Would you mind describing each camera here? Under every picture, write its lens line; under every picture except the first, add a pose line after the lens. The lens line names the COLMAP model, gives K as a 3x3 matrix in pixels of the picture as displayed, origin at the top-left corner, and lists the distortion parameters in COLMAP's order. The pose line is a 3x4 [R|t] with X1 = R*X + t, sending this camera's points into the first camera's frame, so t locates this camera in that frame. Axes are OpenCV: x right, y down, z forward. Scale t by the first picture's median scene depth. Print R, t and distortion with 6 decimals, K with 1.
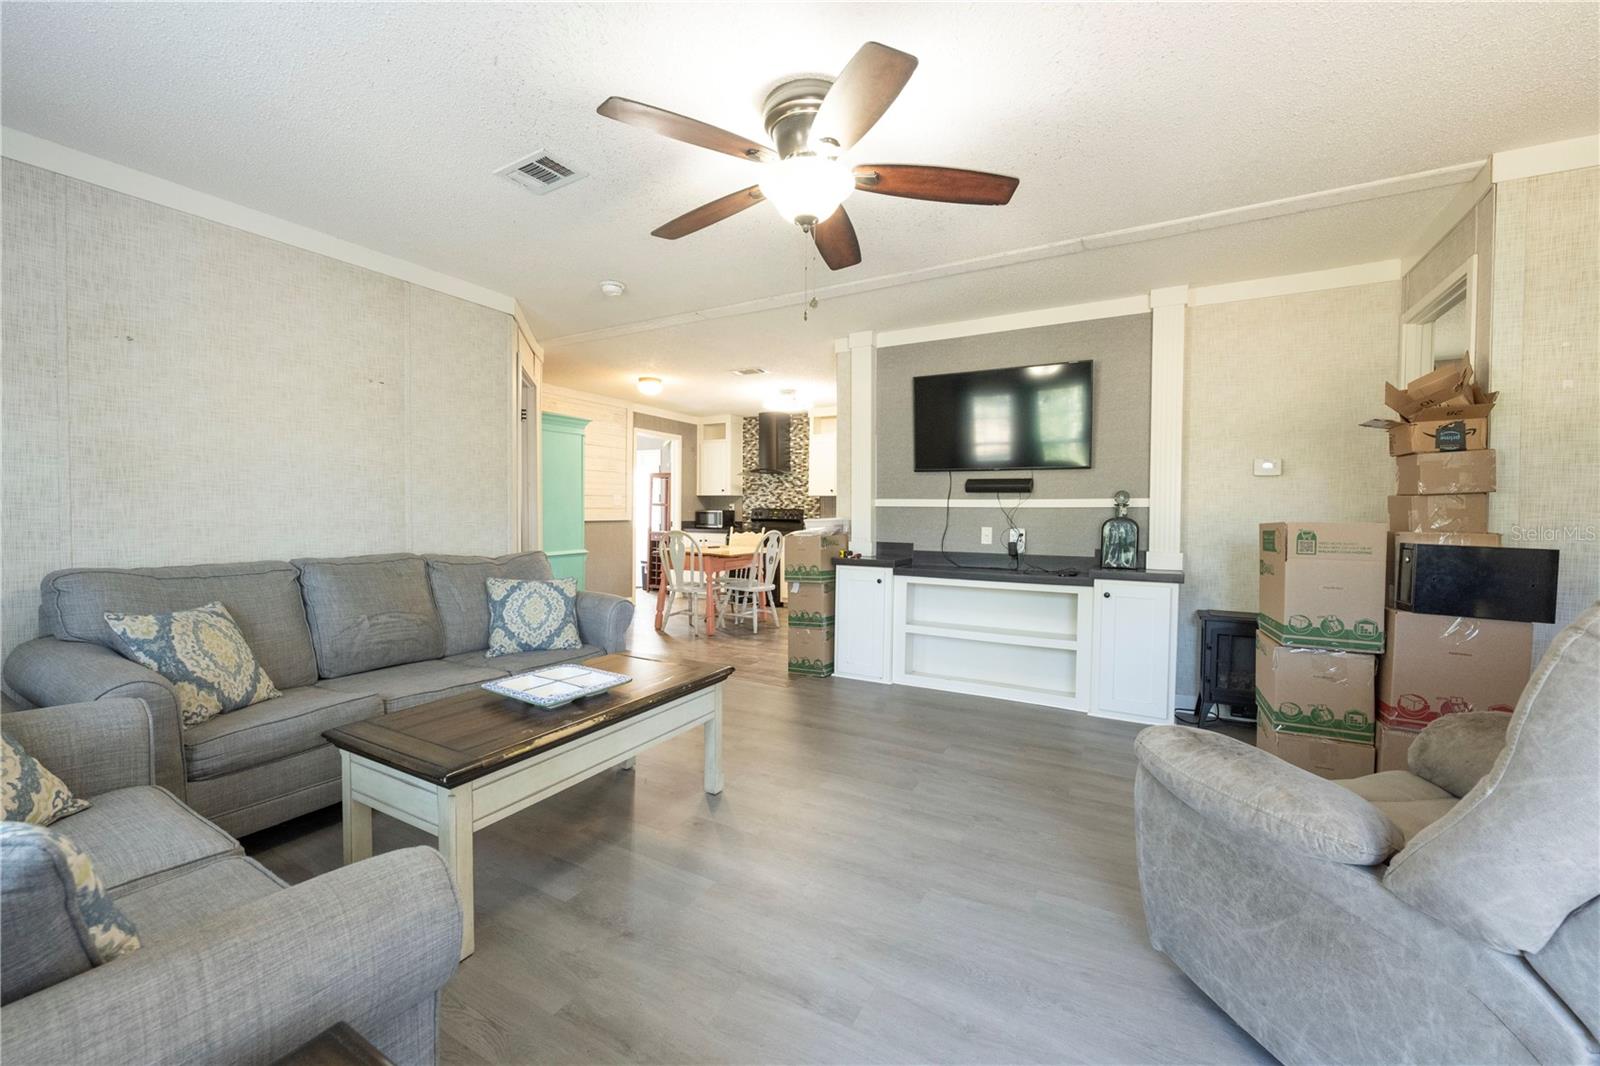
lens RADIAL K [[636.6, 0, 795.4], [0, 636.6, 524.2], [0, 0, 1]] dist [-0.000371, -0.000211]
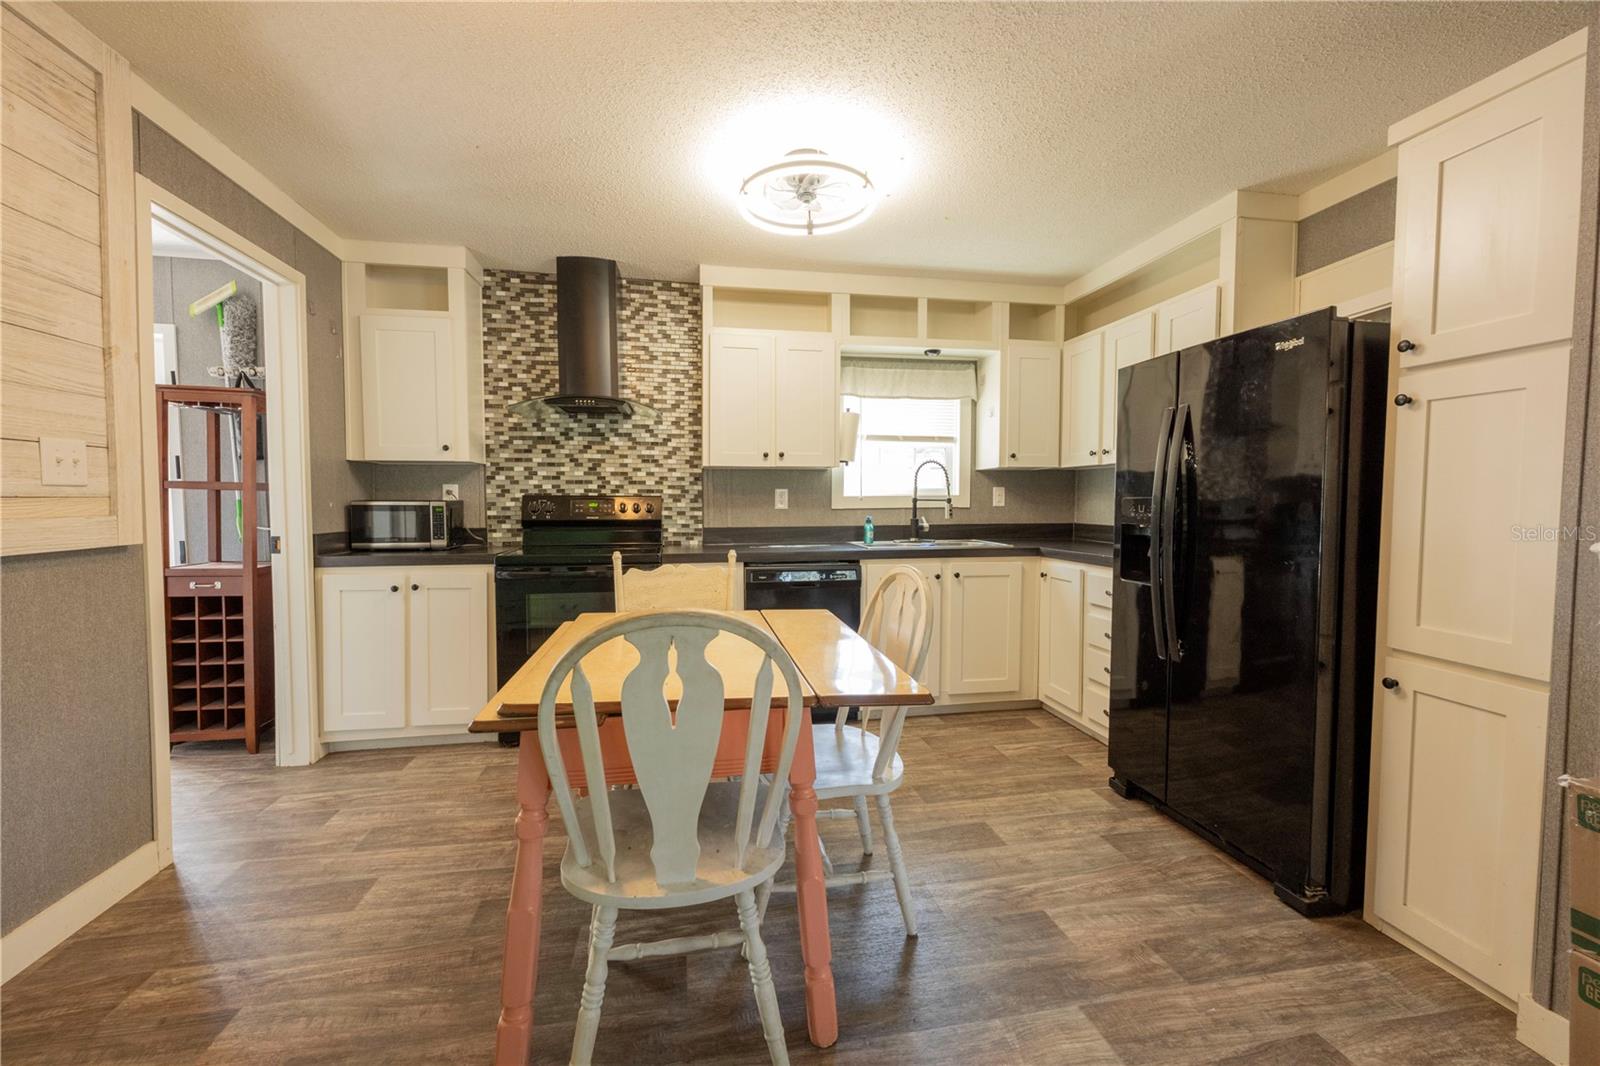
lens RADIAL K [[636.6, 0, 795.4], [0, 636.6, 524.2], [0, 0, 1]] dist [-0.000371, -0.000211]
pose [[0.756225, -0.035086, 0.653371, -0.204603], [0.020680, 0.999344, 0.029730, -0.015041], [-0.653985, -0.008971, 0.756454, 0.579361]]
